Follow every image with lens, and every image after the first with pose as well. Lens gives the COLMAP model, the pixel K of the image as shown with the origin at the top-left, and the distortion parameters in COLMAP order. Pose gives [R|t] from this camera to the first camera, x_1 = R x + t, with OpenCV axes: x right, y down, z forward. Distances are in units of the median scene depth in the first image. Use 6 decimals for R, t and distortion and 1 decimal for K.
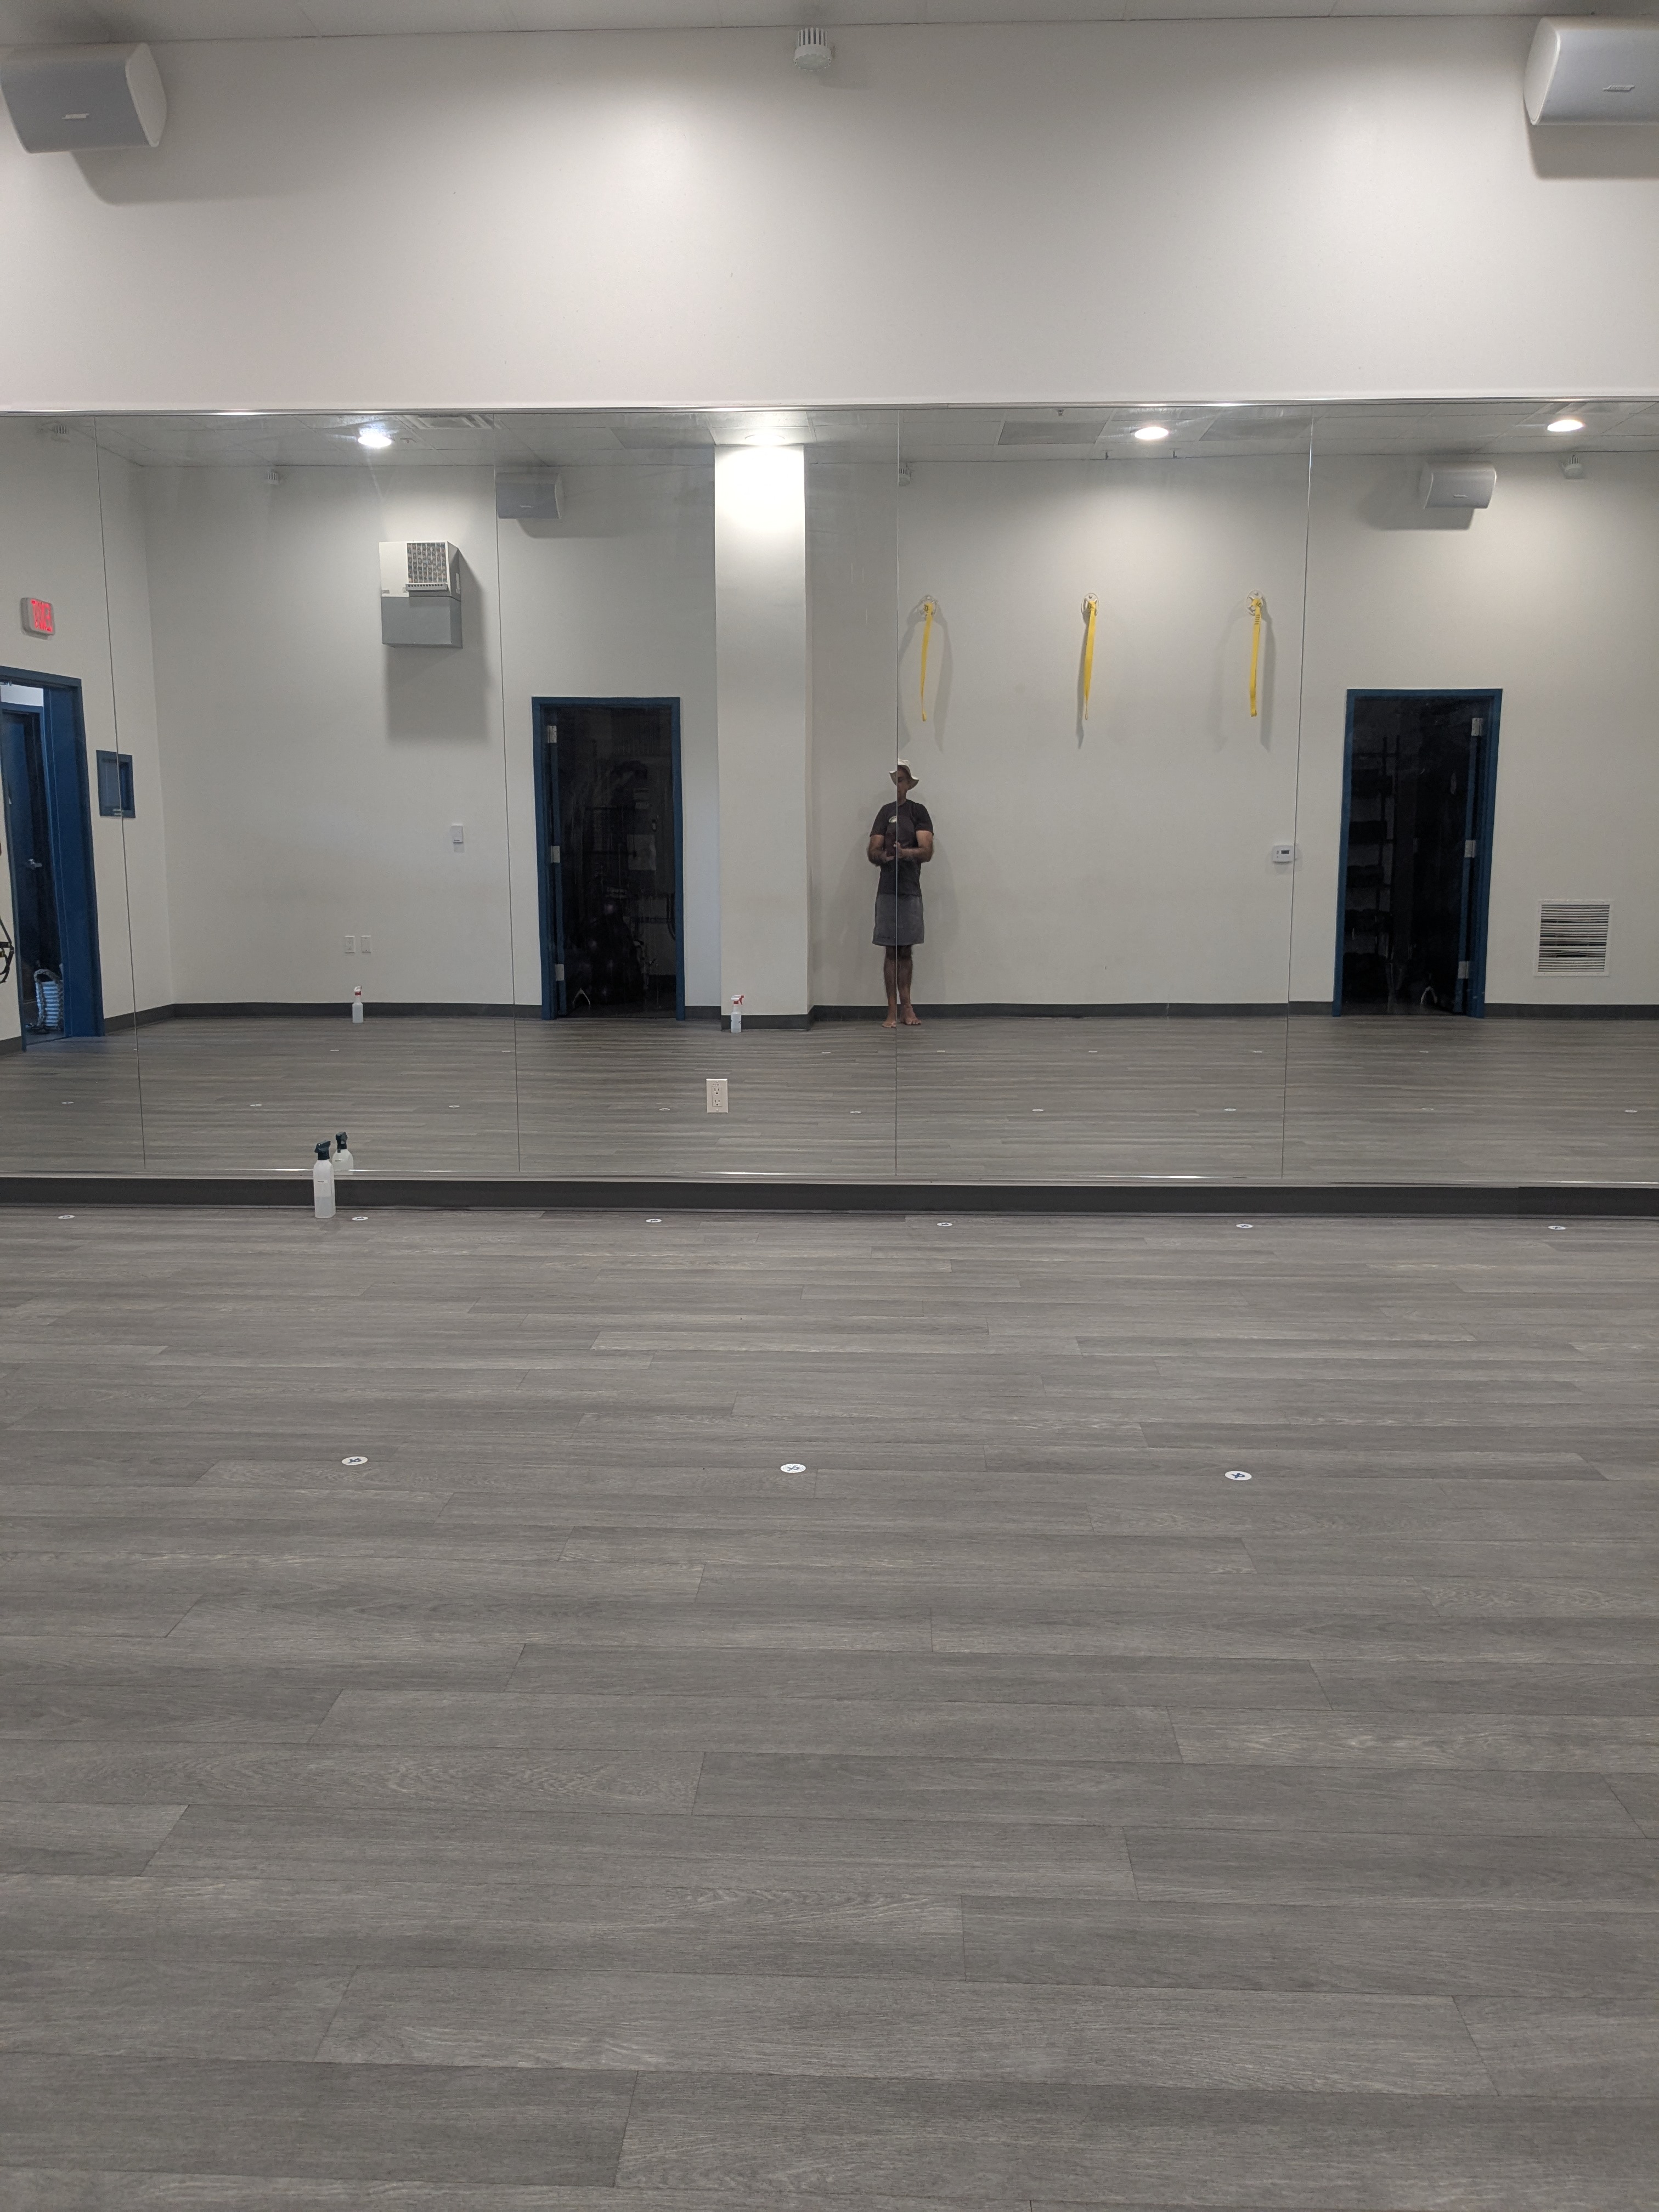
lens RADIAL K [[1748.1, 0, 829.7], [0, 1748.1, 1106.1], [0, 0, 1]] dist [-0.026120, -0.003295]
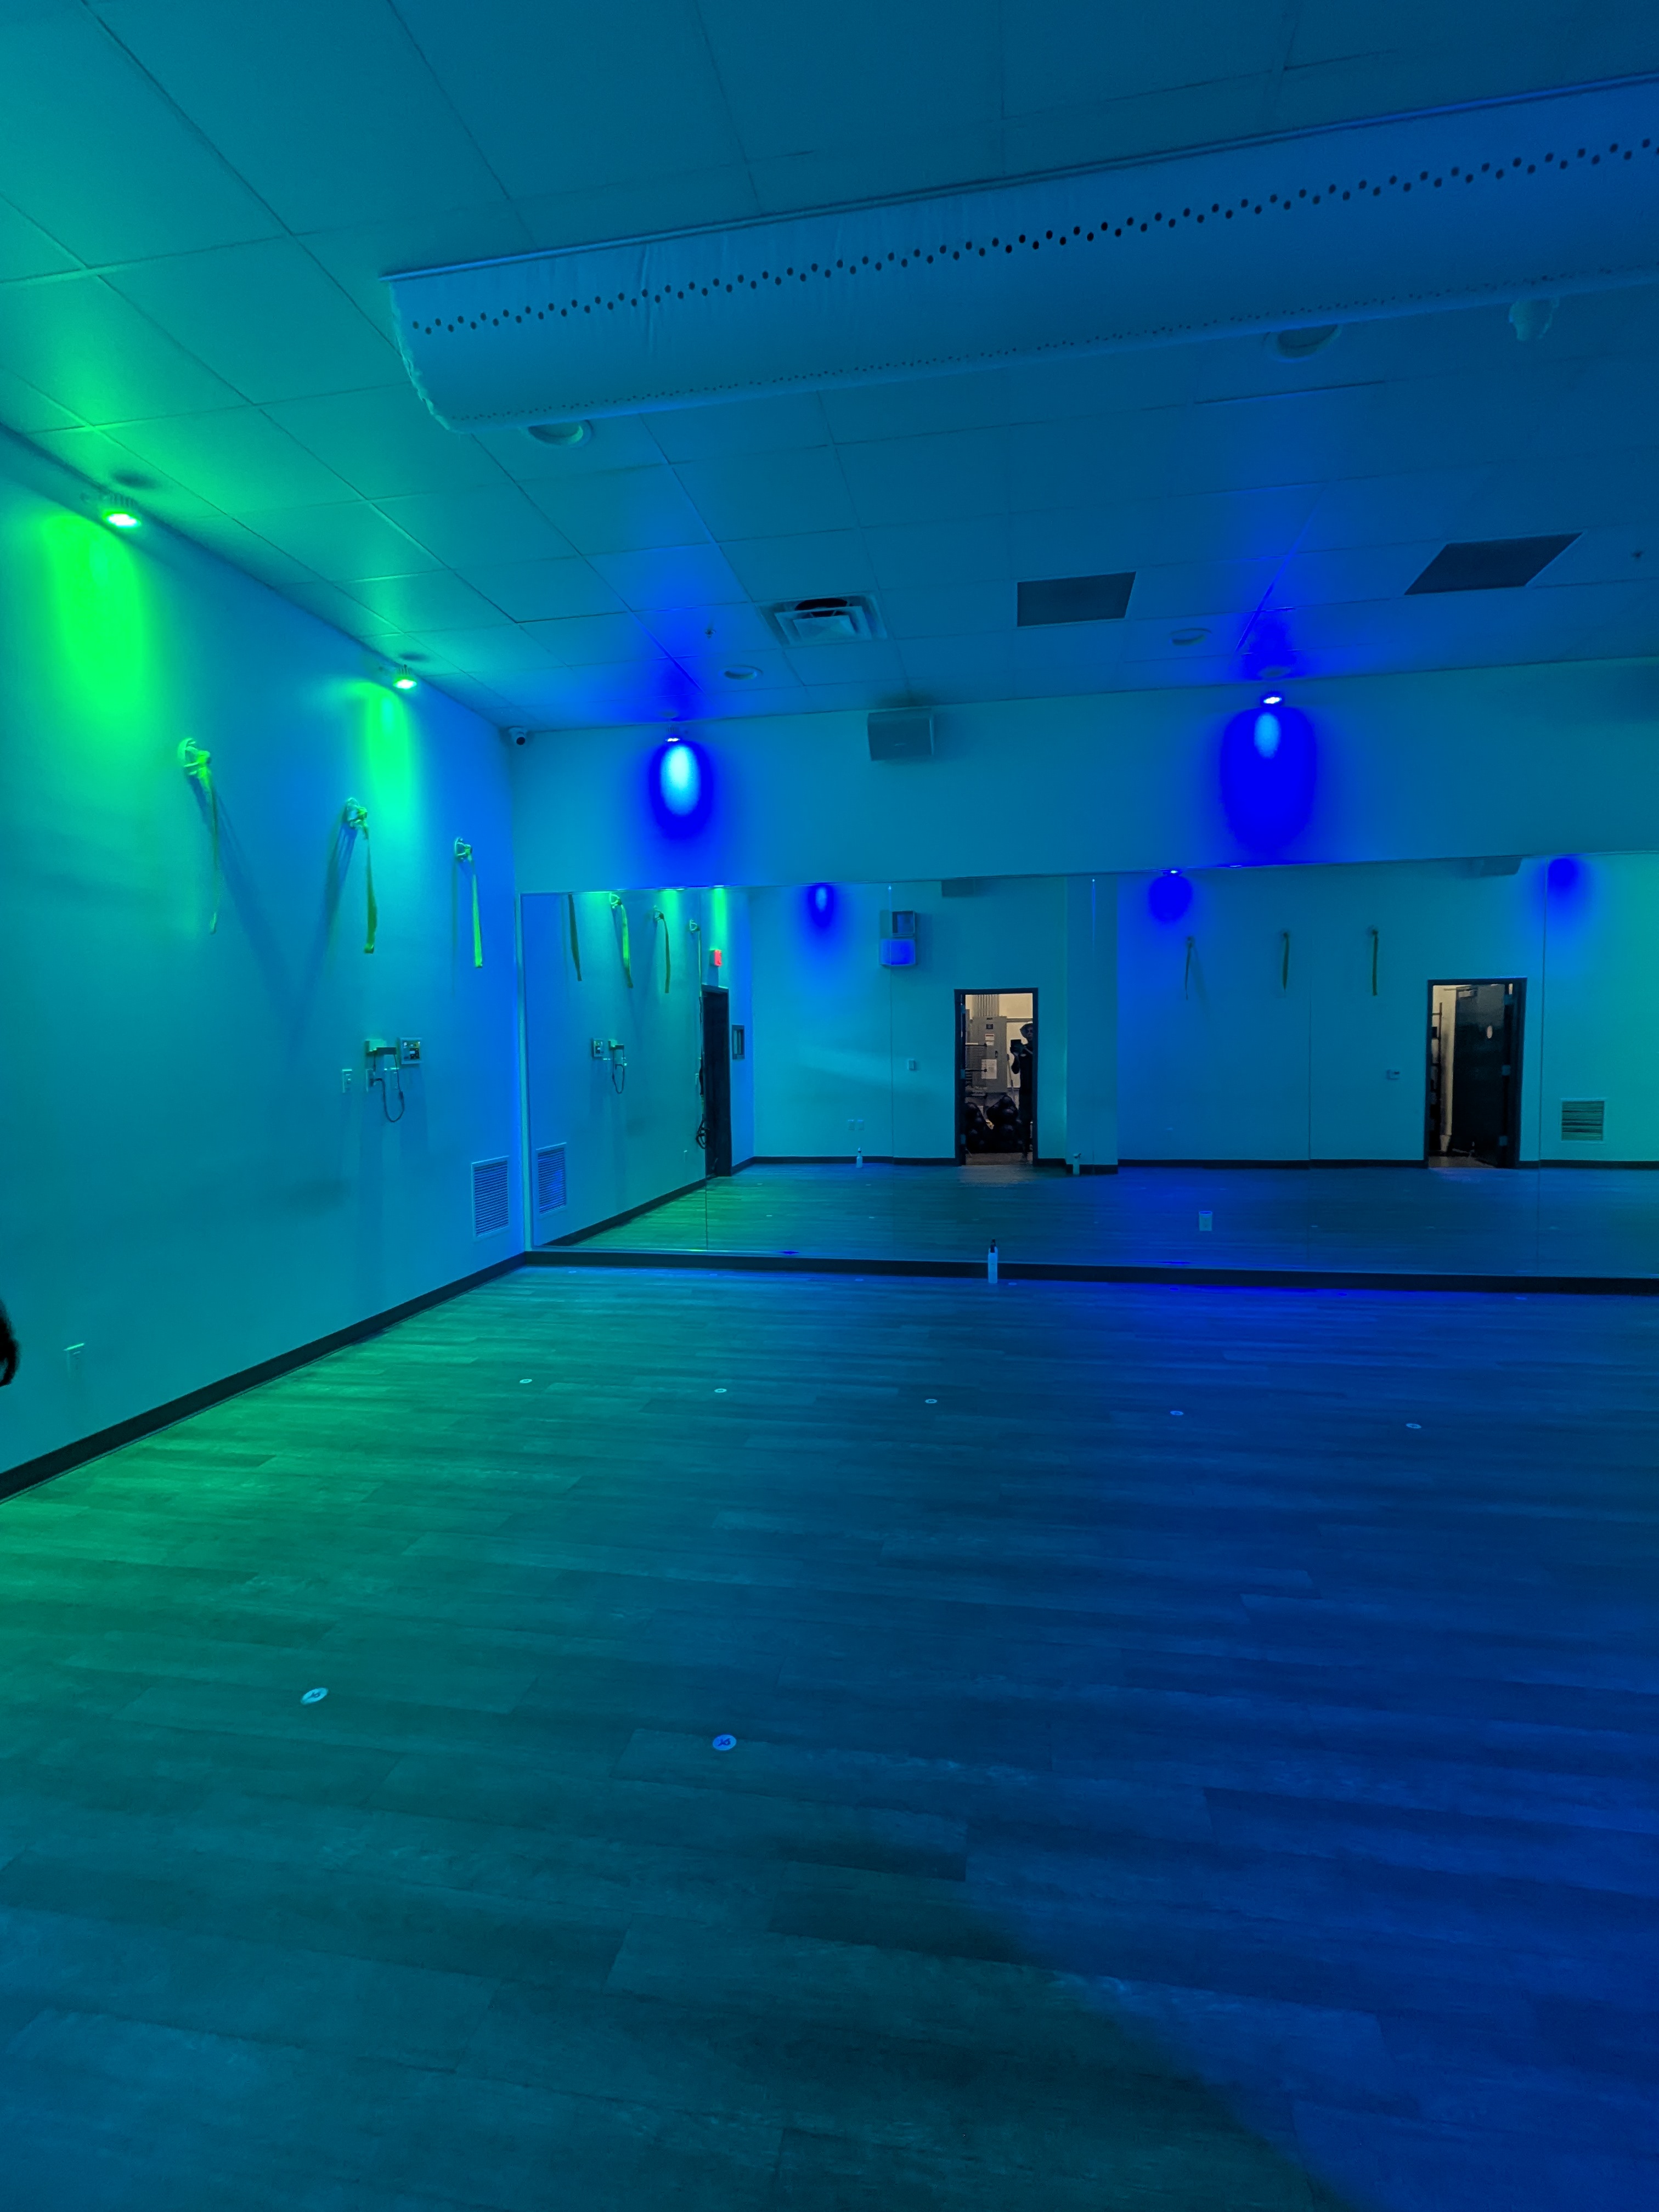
lens RADIAL K [[1031.9, 0, 829.7], [0, 1031.9, 1110.2], [0, 0, 1]] dist [0.005843, 0.000838]
pose [[0.989708, -0.001173, -0.143096, -0.155428], [-0.011379, 0.996155, -0.086865, -0.013231], [0.142647, 0.087599, 0.985889, -0.090841]]
